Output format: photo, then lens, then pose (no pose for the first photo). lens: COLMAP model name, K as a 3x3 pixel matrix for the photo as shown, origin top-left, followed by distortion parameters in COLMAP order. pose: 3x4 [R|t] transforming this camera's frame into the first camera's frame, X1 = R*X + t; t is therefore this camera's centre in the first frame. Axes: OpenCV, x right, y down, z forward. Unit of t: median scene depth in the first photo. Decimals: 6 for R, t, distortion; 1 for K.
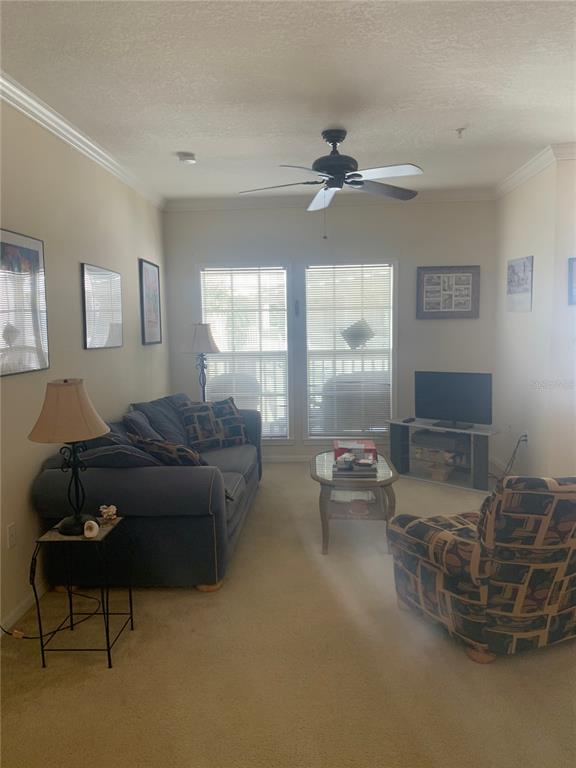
lens RADIAL K [[586.1, 0, 288.0], [0, 586.1, 384.0], [0, 0, 1]] dist [0.002511, -0.002558]
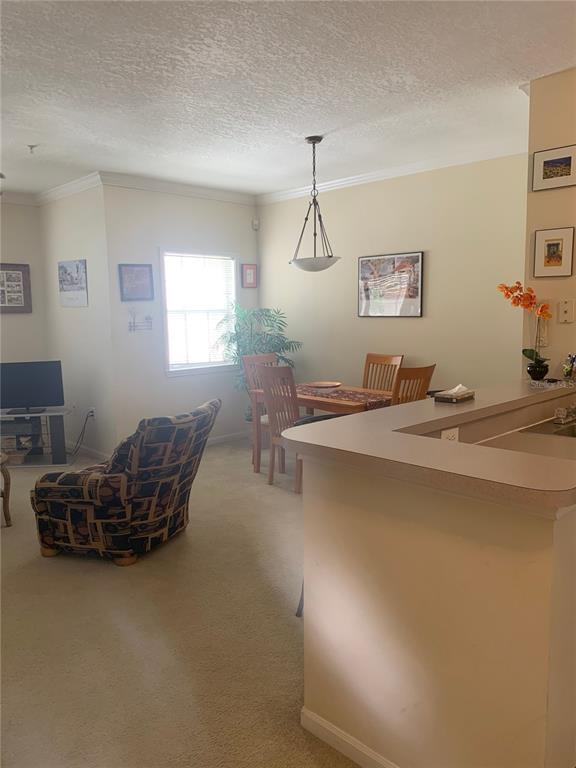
lens RADIAL K [[586.1, 0, 288.0], [0, 586.1, 384.0], [0, 0, 1]] dist [0.002511, -0.002558]
pose [[0.680346, -0.085338, 0.727906, -0.372501], [0.084219, 0.995722, 0.038020, 0.042670], [-0.728036, 0.035437, 0.684622, -0.205981]]
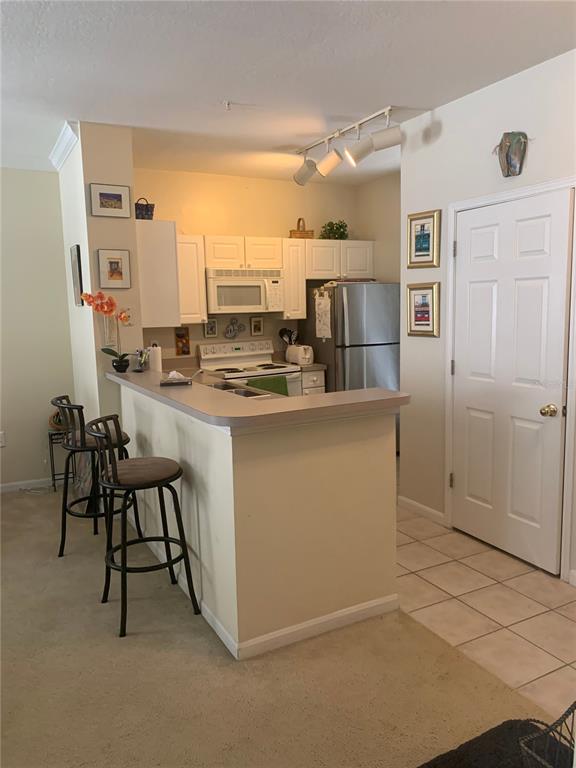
lens RADIAL K [[586.1, 0, 288.0], [0, 586.1, 384.0], [0, 0, 1]] dist [0.002511, -0.002558]
pose [[-0.517132, -0.082468, 0.851923, -0.643890], [0.128963, 0.976476, 0.172807, -0.055927], [-0.846134, 0.199231, -0.494332, 0.697835]]
